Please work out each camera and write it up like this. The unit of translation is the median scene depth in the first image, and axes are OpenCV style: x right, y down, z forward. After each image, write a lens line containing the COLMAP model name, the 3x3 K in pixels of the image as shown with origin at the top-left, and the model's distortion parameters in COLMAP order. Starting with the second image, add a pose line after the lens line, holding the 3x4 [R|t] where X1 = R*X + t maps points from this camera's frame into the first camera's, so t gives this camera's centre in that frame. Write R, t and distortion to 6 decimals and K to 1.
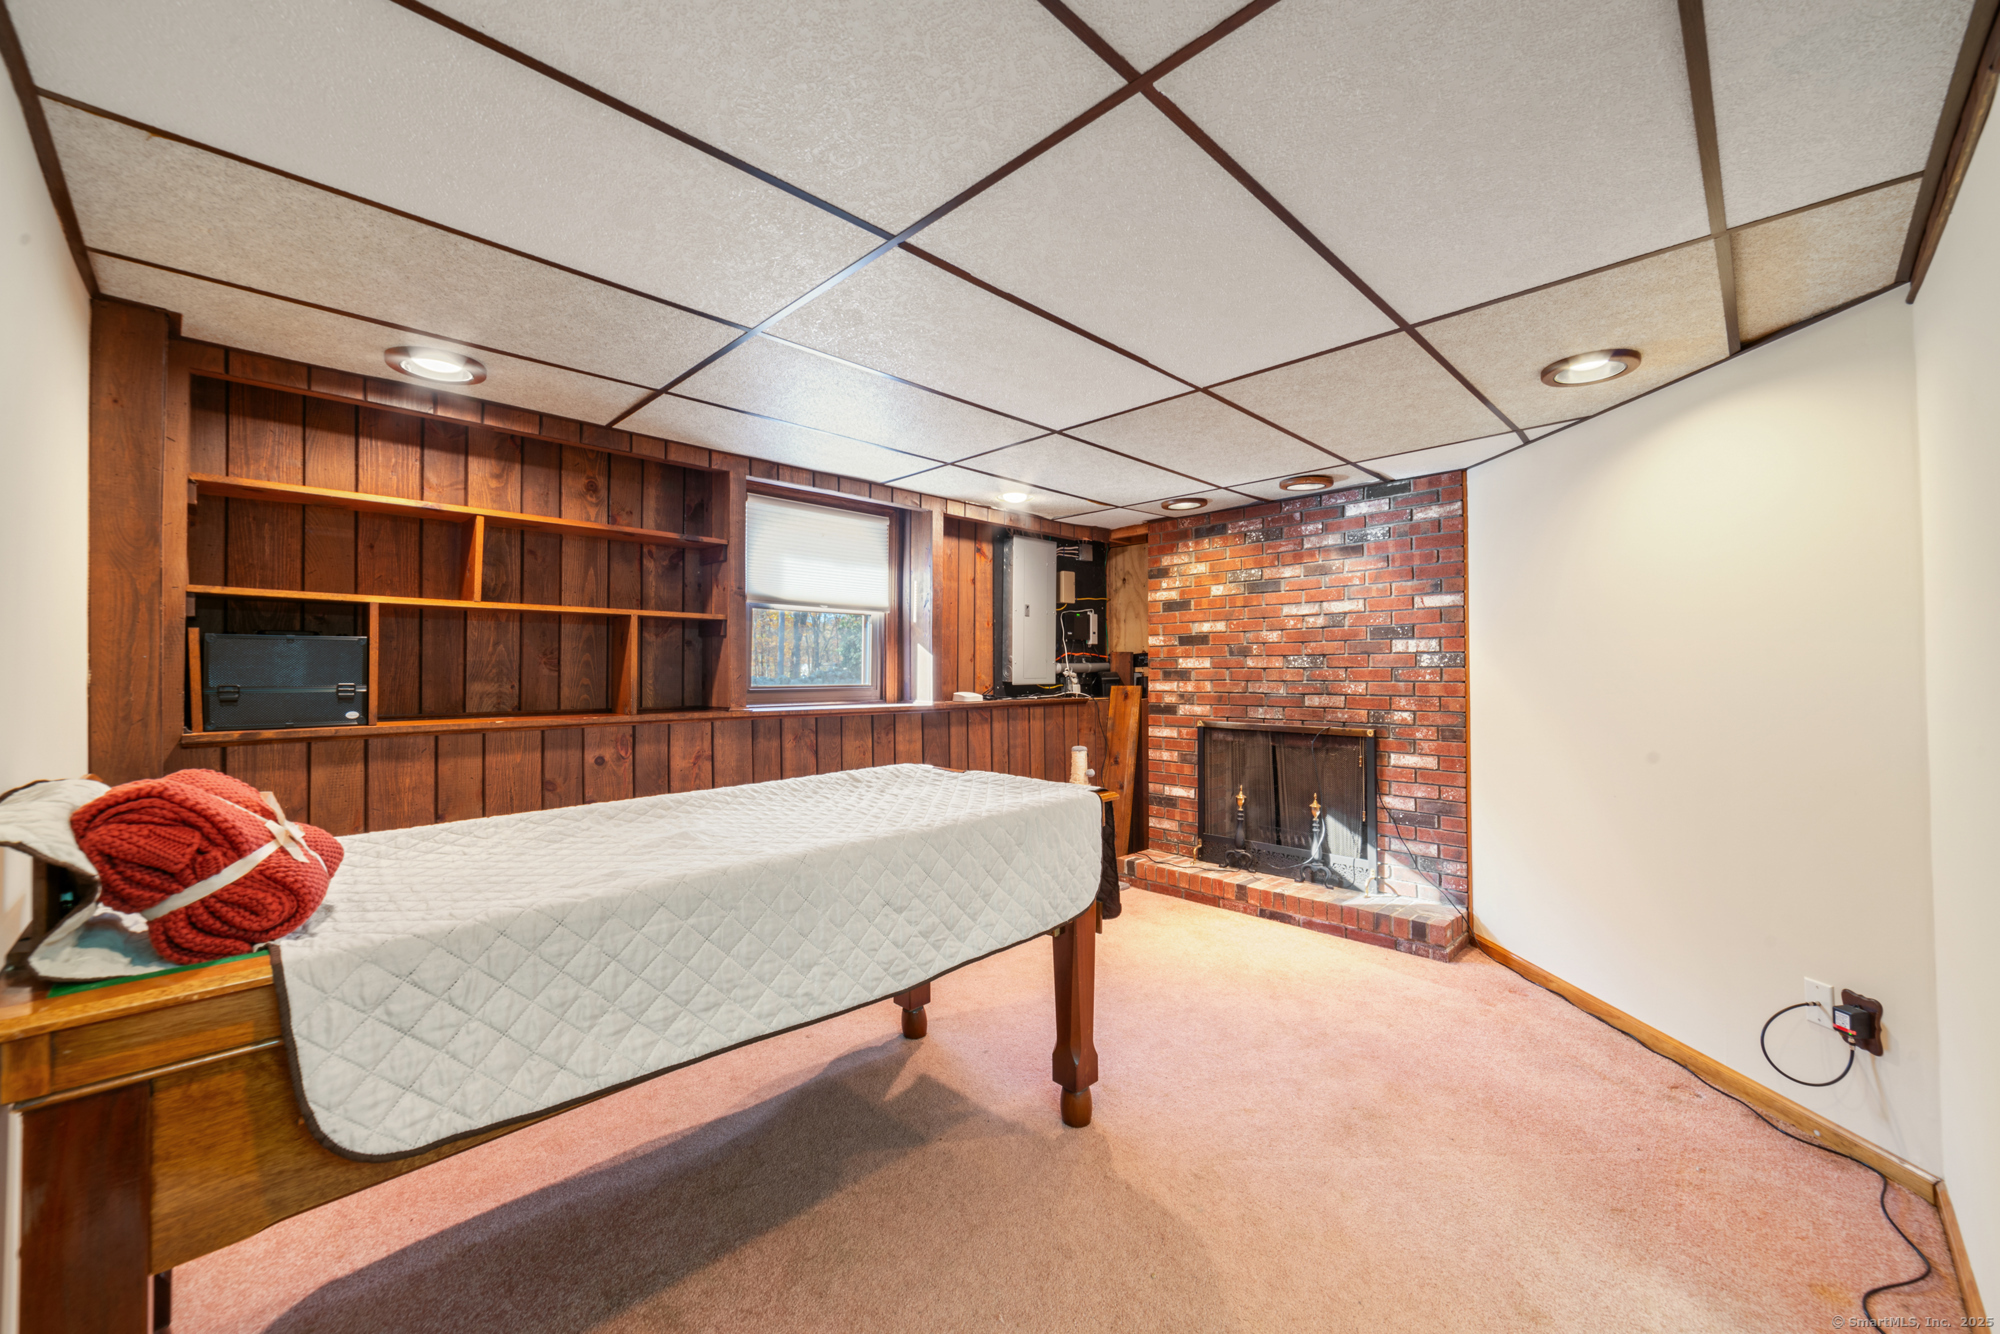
lens RADIAL K [[774.6, 0, 991.9], [0, 774.6, 661.3], [0, 0, 1]] dist [-0.000286, 0.000015]
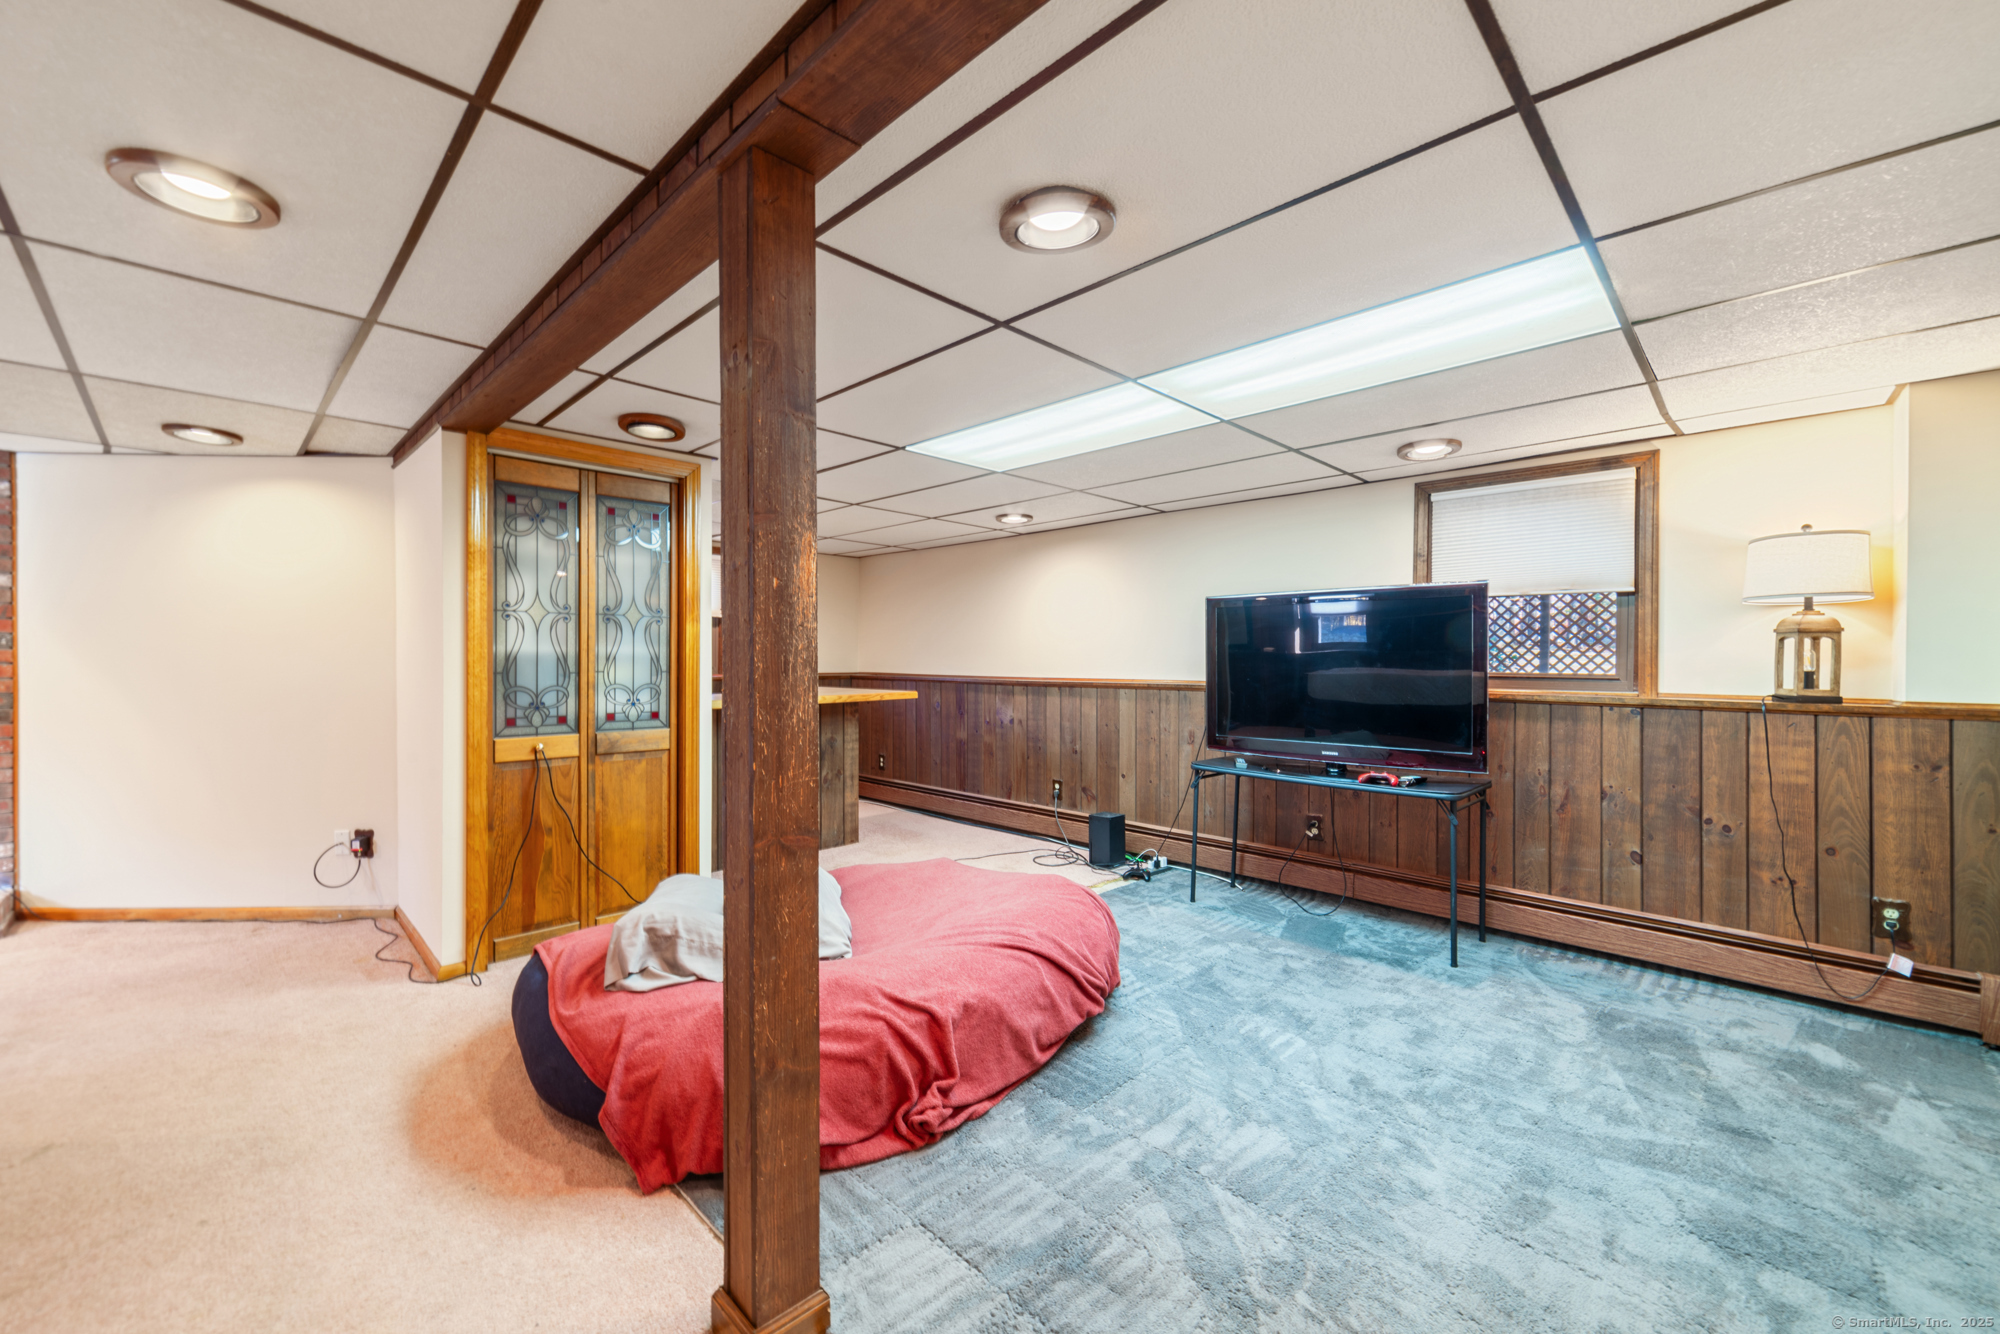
lens RADIAL K [[774.6, 0, 991.9], [0, 774.6, 661.3], [0, 0, 1]] dist [-0.000286, 0.000015]
pose [[-0.015161, 0.000436, 0.999885, -0.659582], [-0.020689, 0.999786, -0.000750, -0.002546], [-0.999671, -0.020698, -0.015149, -0.409303]]
